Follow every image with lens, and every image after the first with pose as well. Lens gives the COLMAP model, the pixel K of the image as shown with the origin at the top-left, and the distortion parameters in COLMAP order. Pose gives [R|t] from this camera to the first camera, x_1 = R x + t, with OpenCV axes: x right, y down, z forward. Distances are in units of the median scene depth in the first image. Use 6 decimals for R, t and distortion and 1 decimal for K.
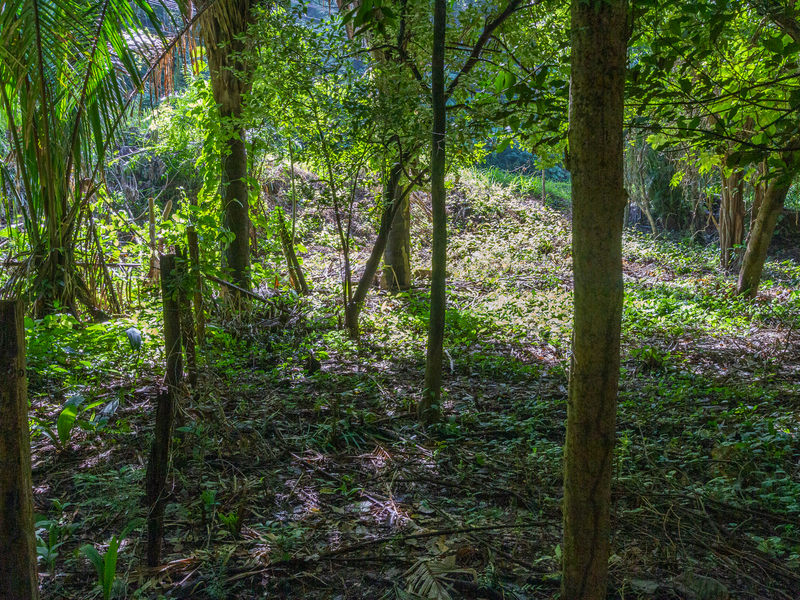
lens RADIAL K [[793.6, 0, 400.1], [0, 793.6, 300.8], [0, 0, 1]] dist [0.005586, 0.000000]
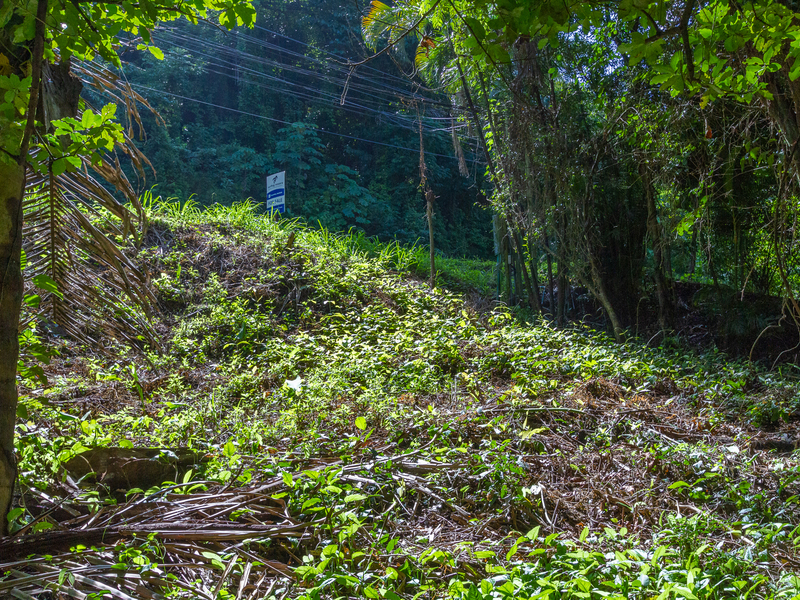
lens RADIAL K [[793.6, 0, 399.9], [0, 793.6, 301.0], [0, 0, 1]] dist [0.005586, 0.000000]
pose [[0.987657, 0.003673, 0.156586, 0.062973], [0.015331, 0.992658, -0.119983, -0.038417], [-0.155877, 0.120903, 0.980349, 0.436654]]
